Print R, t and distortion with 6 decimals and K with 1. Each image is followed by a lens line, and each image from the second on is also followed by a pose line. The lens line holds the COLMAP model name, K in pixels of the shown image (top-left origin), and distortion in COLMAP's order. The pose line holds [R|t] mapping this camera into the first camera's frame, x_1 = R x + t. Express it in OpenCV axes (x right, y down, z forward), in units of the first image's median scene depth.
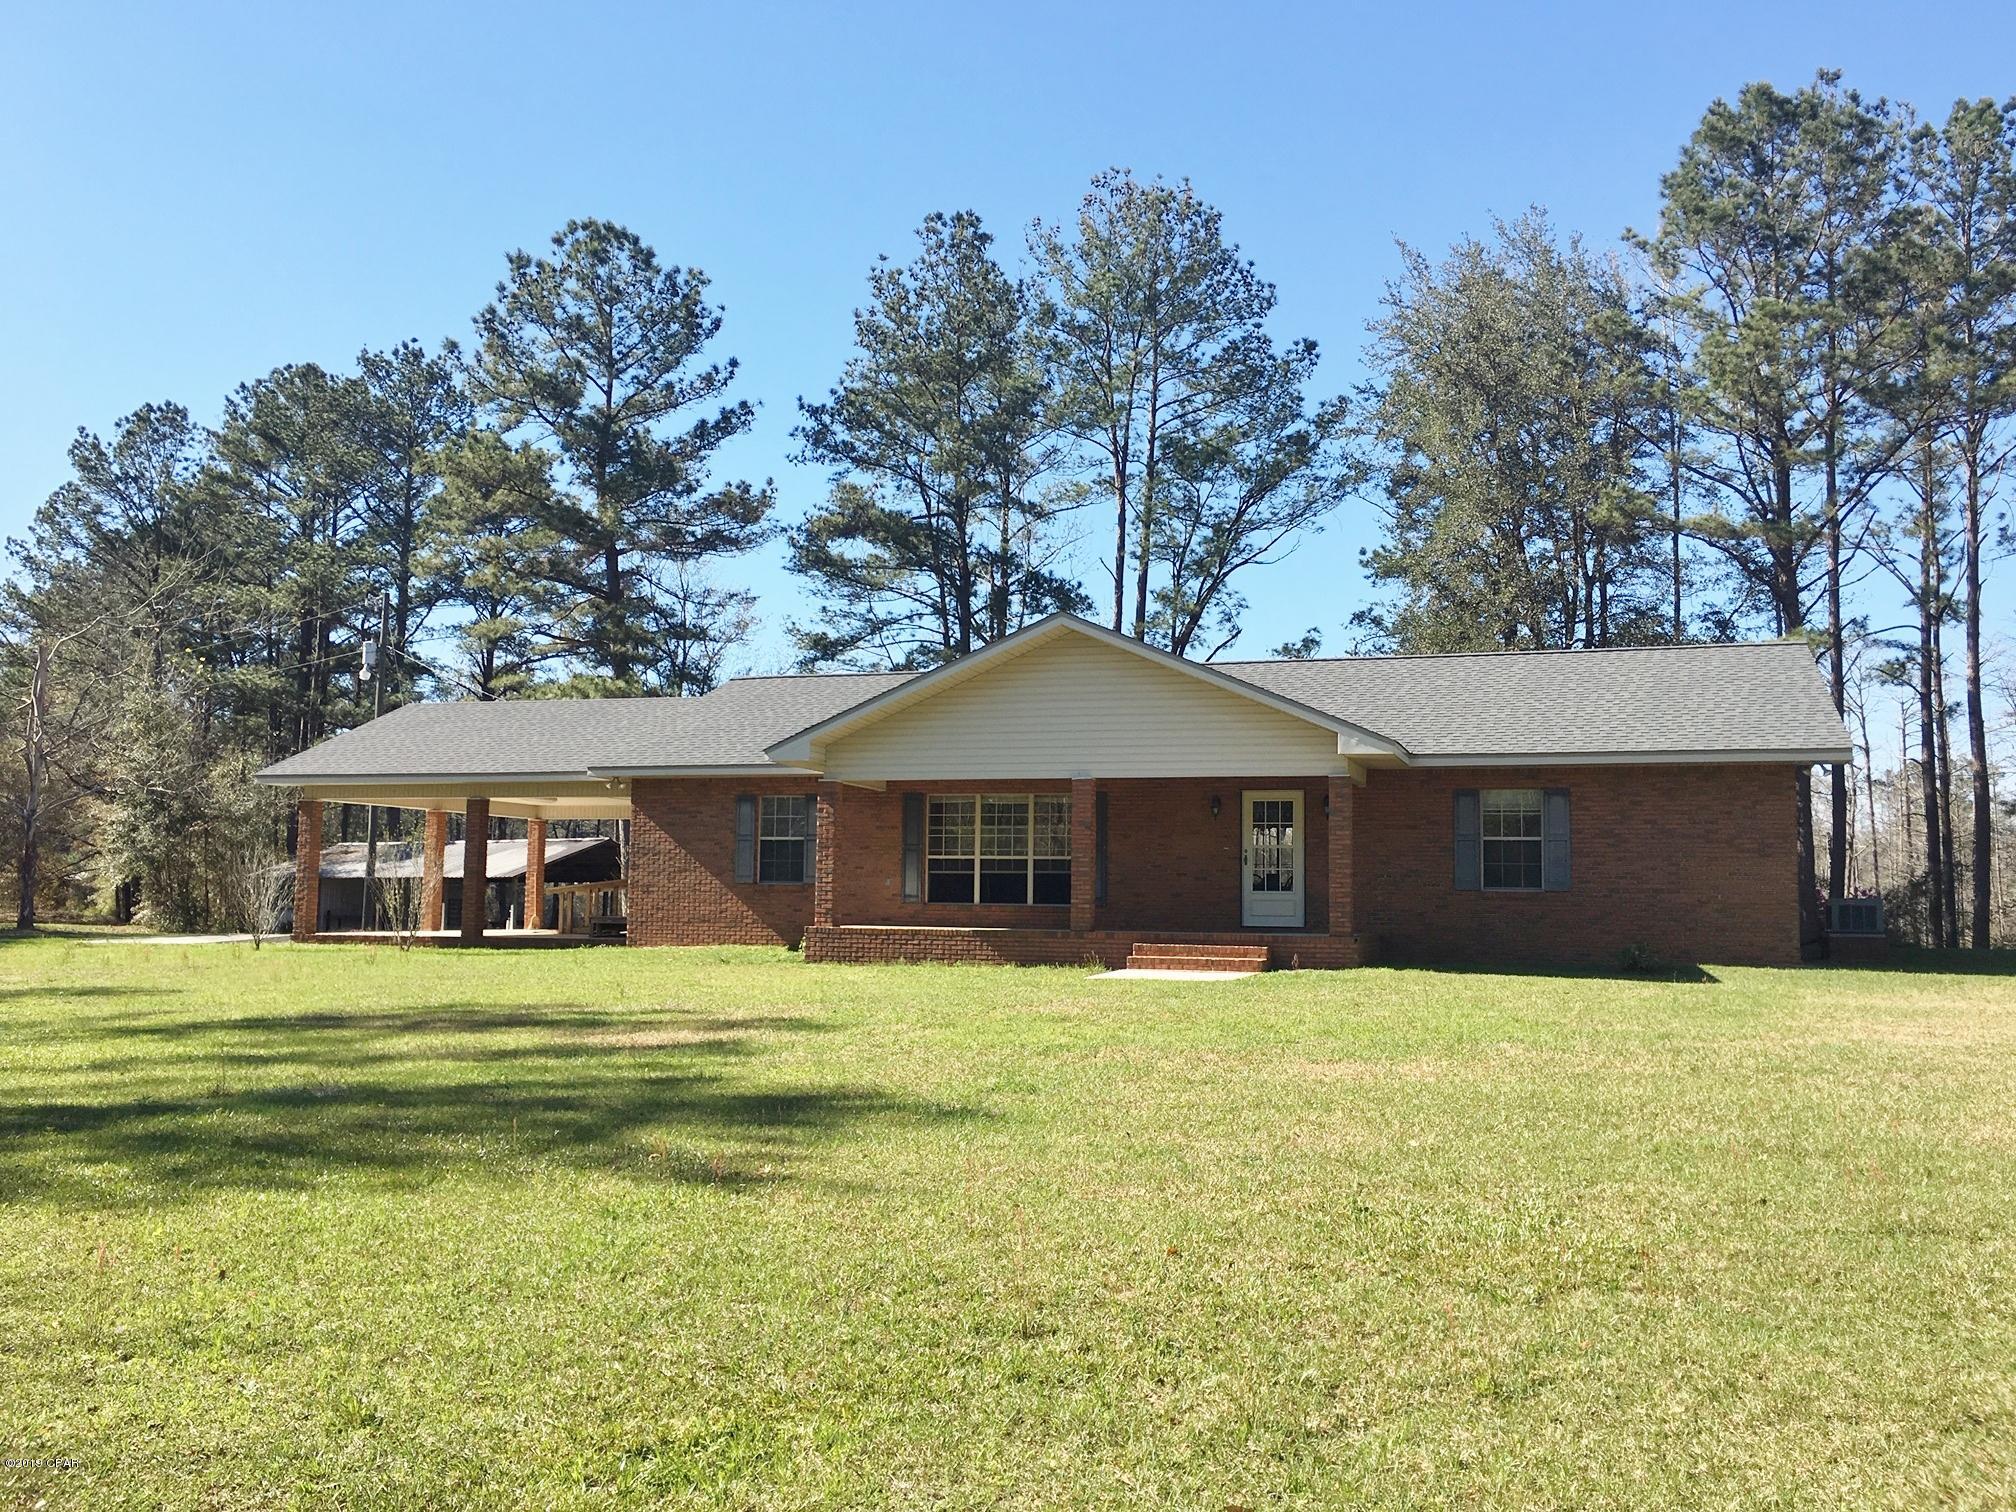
lens RADIAL K [[1742.3, 0, 990.9], [0, 1742.3, 738.9], [0, 0, 1]] dist [0.048177, -0.061747]
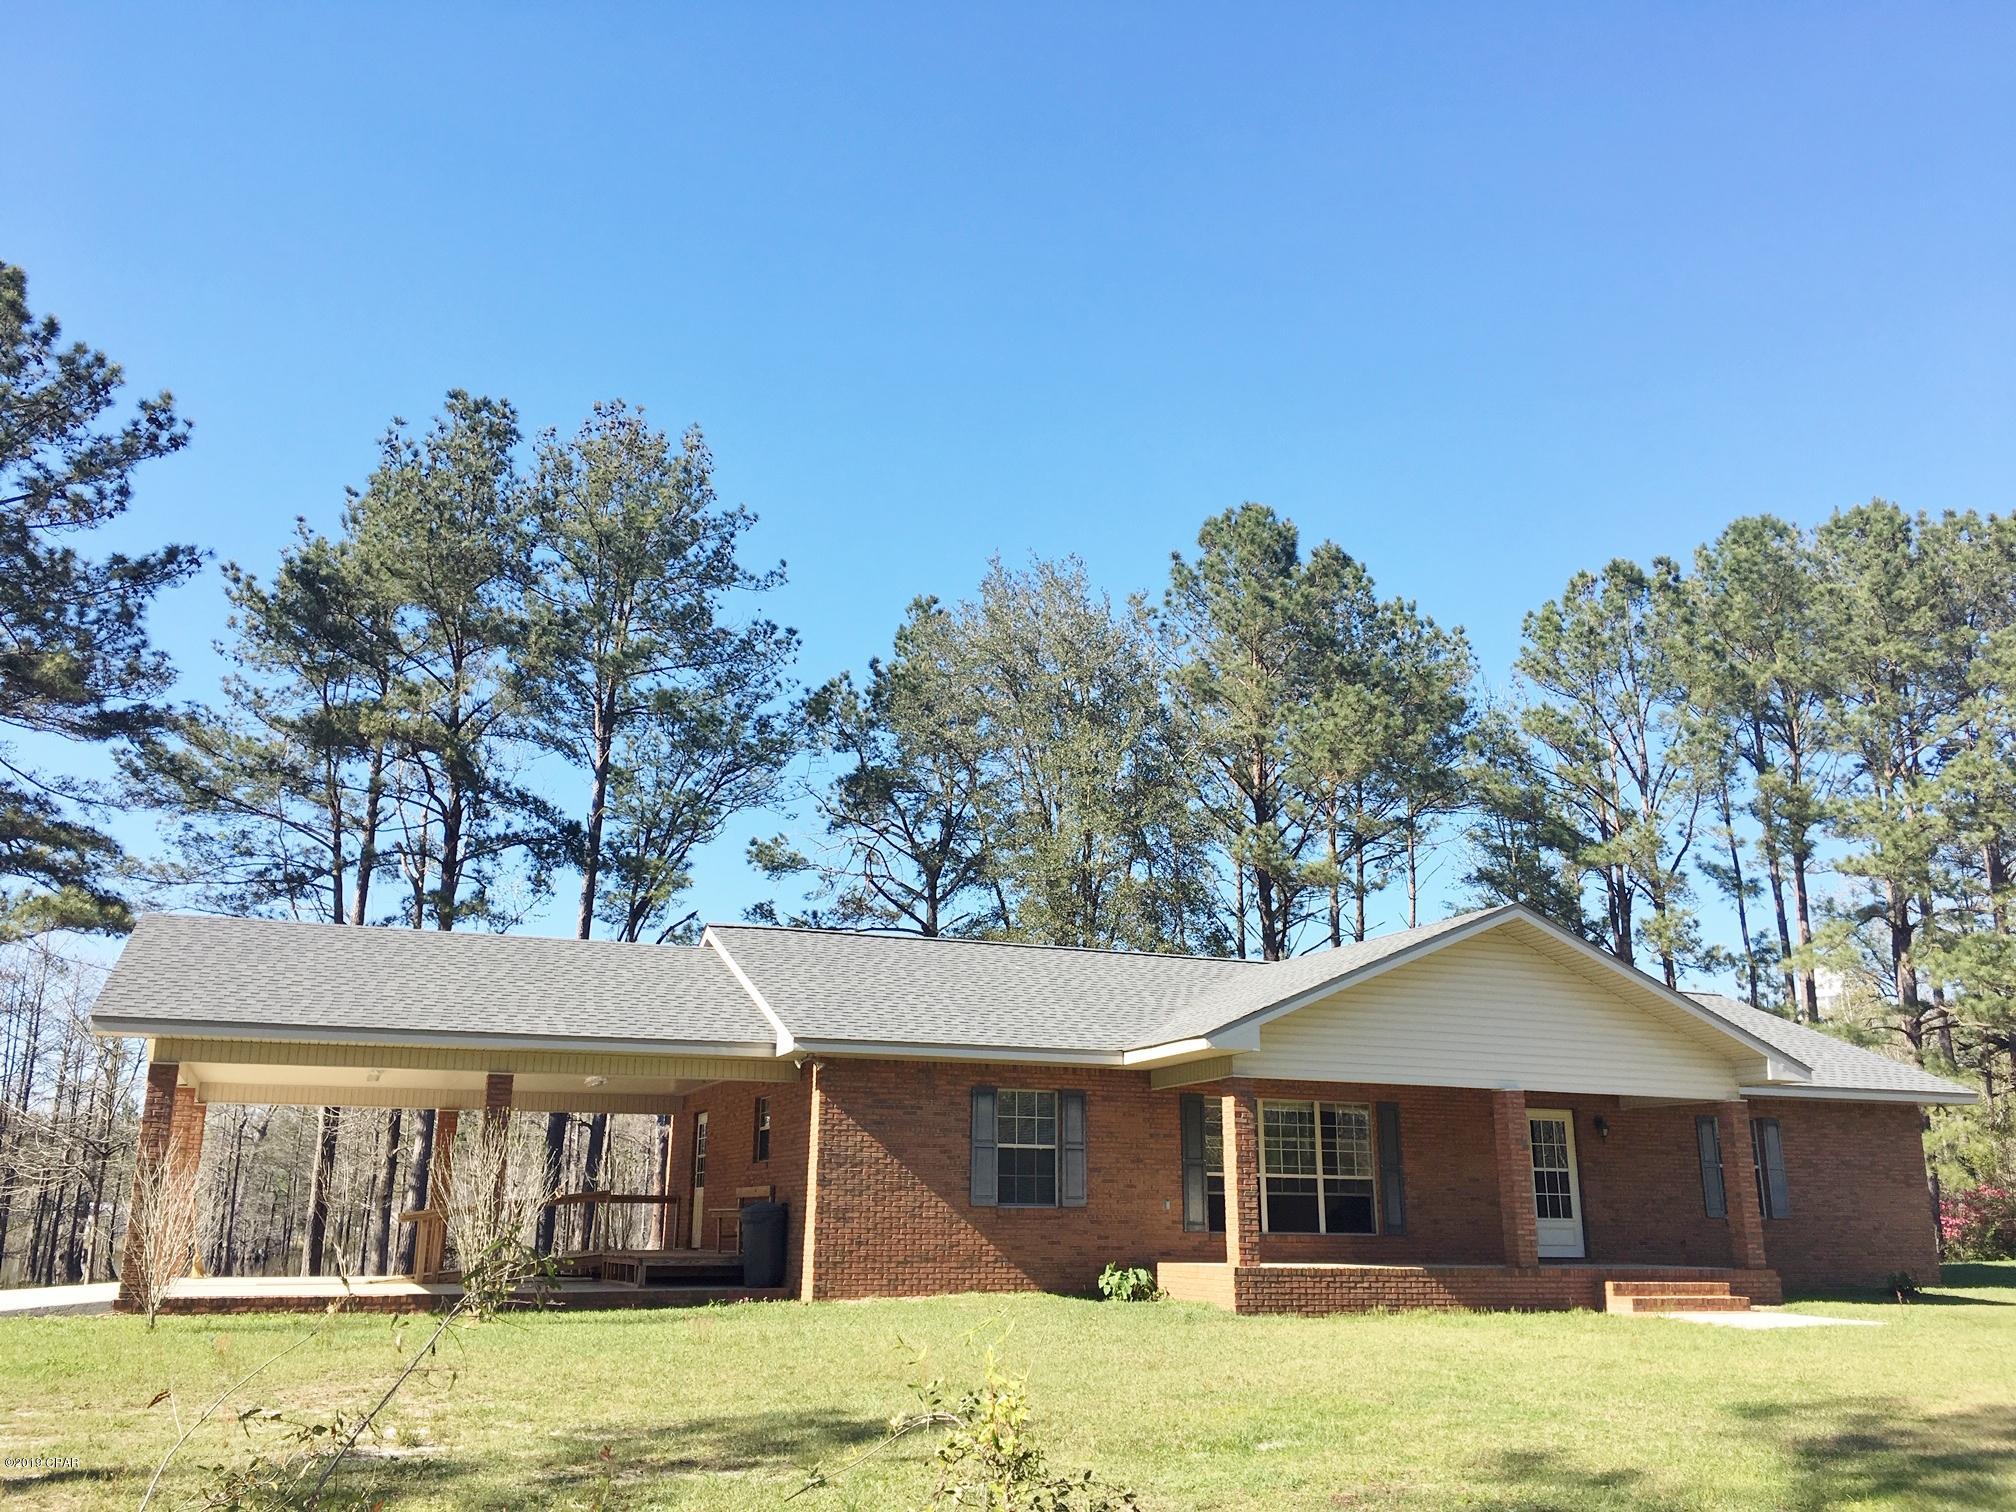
lens RADIAL K [[1718.4, 0, 991.4], [0, 1718.4, 746.0], [0, 0, 1]] dist [0.052873, -0.065922]
pose [[0.765957, 0.164990, 0.621360, -0.389069], [-0.057747, 0.980258, -0.189104, 0.017358], [-0.640294, 0.108964, 0.760362, 0.251035]]
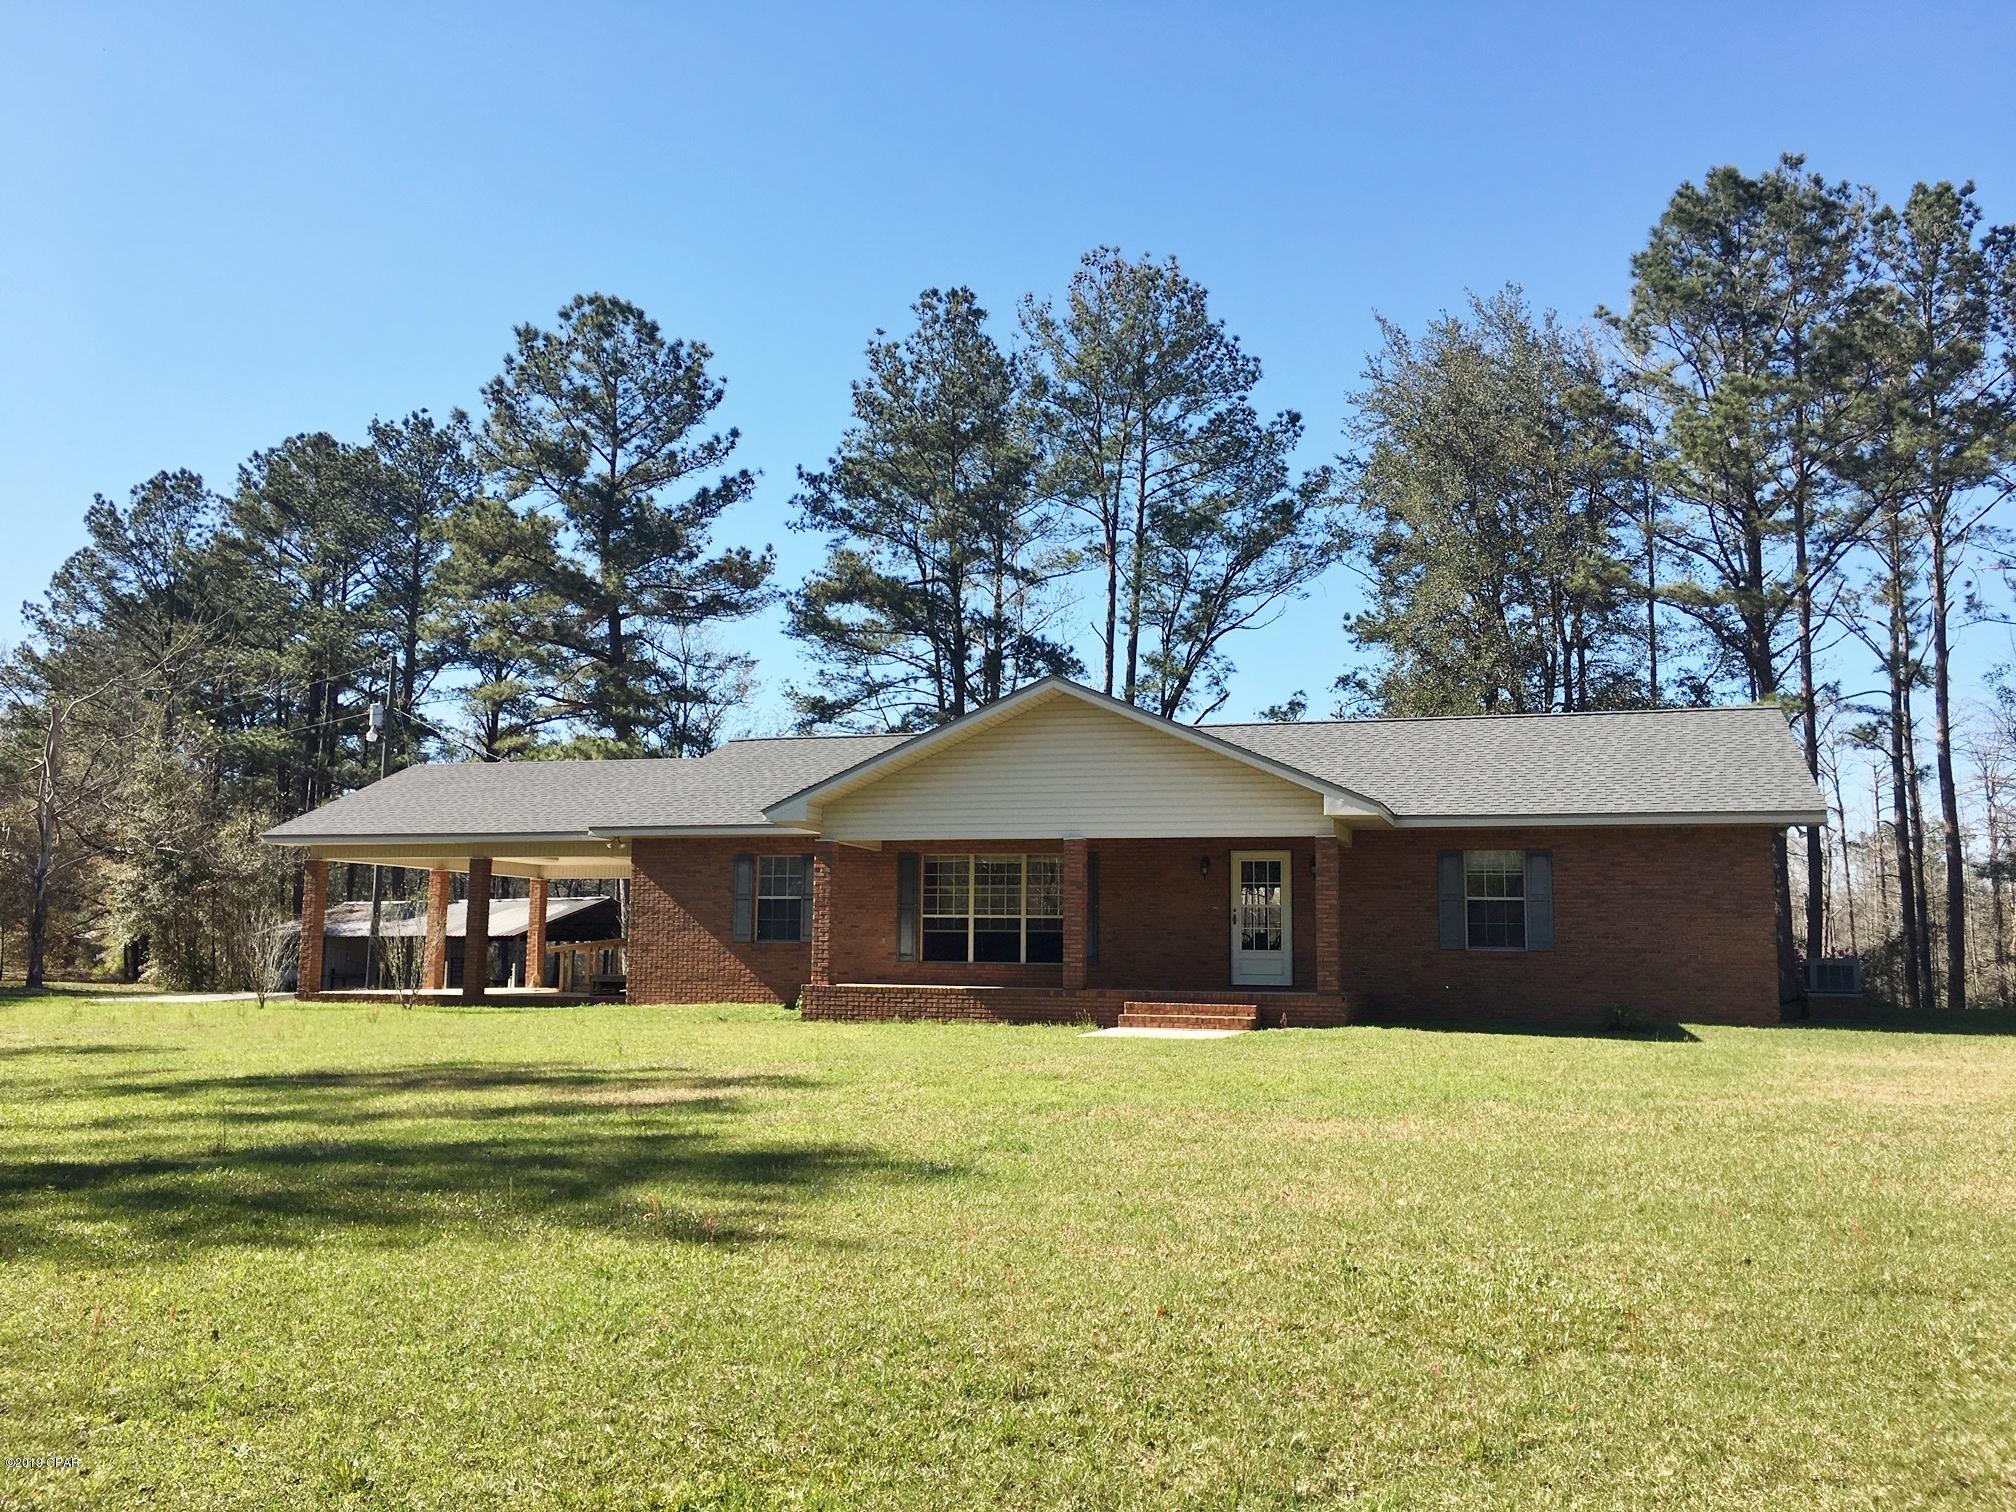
lens RADIAL K [[1718.4, 0, 1001.3], [0, 1718.4, 726.8], [0, 0, 1]] dist [0.052873, -0.065922]
pose [[0.999928, 0.001959, 0.011801, -0.001566], [-0.001457, 0.999099, -0.042416, -0.000023], [-0.011874, 0.042396, 0.999030, -0.004352]]
